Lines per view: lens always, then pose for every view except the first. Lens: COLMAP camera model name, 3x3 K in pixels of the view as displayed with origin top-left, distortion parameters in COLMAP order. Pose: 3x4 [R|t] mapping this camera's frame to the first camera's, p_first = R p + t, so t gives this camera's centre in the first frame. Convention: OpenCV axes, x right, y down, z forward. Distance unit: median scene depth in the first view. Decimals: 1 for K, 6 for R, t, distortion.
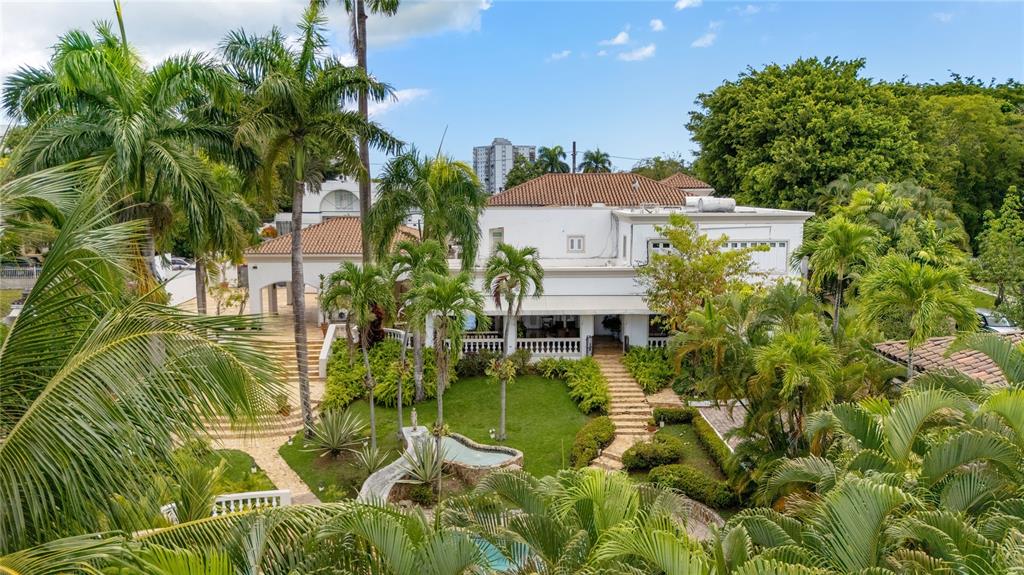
lens RADIAL K [[725.6, 0, 509.3], [0, 725.6, 279.2], [0, 0, 1]] dist [0.000998, -0.006946]
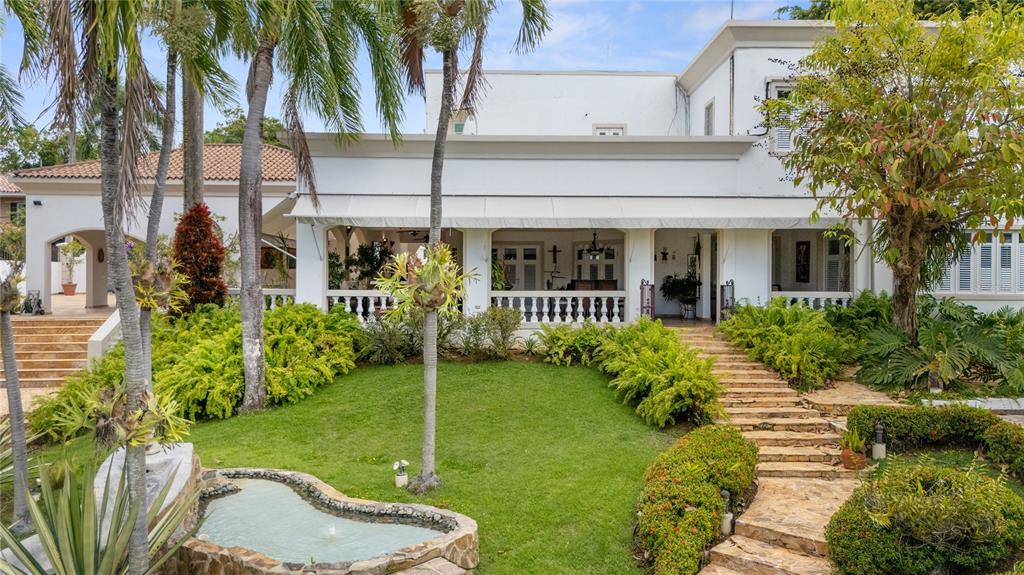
lens RADIAL K [[734.4, 0, 514.5], [0, 734.4, 290.4], [0, 0, 1]] dist [0.014630, -0.000152]
pose [[0.999966, 0.008152, -0.001364, 0.028498], [-0.008256, 0.993135, -0.116685, 0.149470], [0.000404, 0.116692, 0.993168, 0.571657]]
